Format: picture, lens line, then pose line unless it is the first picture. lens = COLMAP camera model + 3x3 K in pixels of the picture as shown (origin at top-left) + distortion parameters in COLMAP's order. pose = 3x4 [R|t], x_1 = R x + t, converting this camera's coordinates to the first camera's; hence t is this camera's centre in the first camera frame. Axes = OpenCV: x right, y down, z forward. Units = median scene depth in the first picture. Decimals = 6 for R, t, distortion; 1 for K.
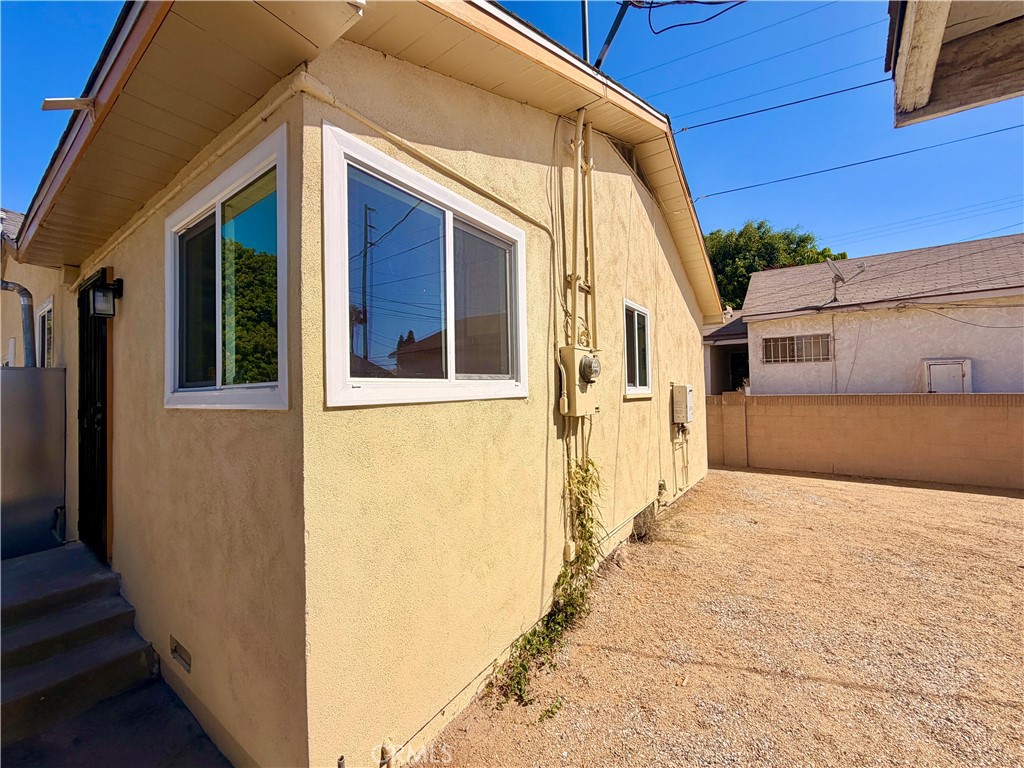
lens RADIAL K [[409.5, 0, 512.0], [0, 409.5, 384.0], [0, 0, 1]] dist [-0.000004, -0.000024]
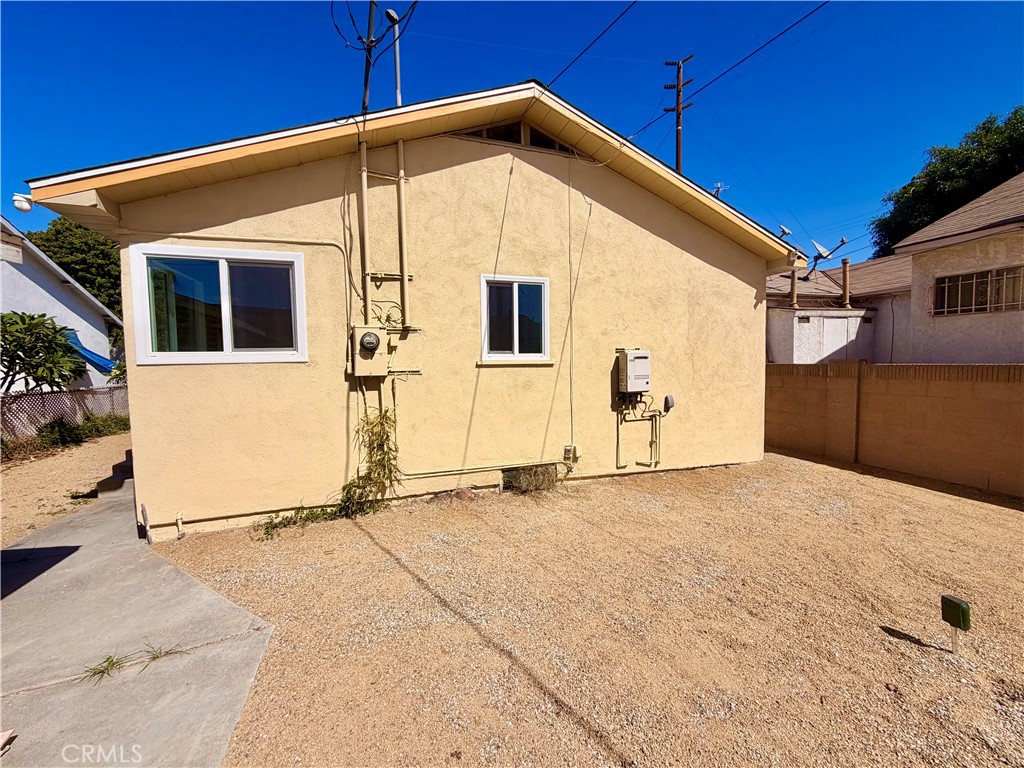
lens RADIAL K [[409.5, 0, 512.0], [0, 409.5, 384.0], [0, 0, 1]] dist [-0.000004, -0.000024]
pose [[0.804602, 0.040756, -0.592414, 1.047986], [0.008726, 0.996723, 0.080421, -0.001455], [0.593750, -0.069876, 0.801610, 0.137018]]
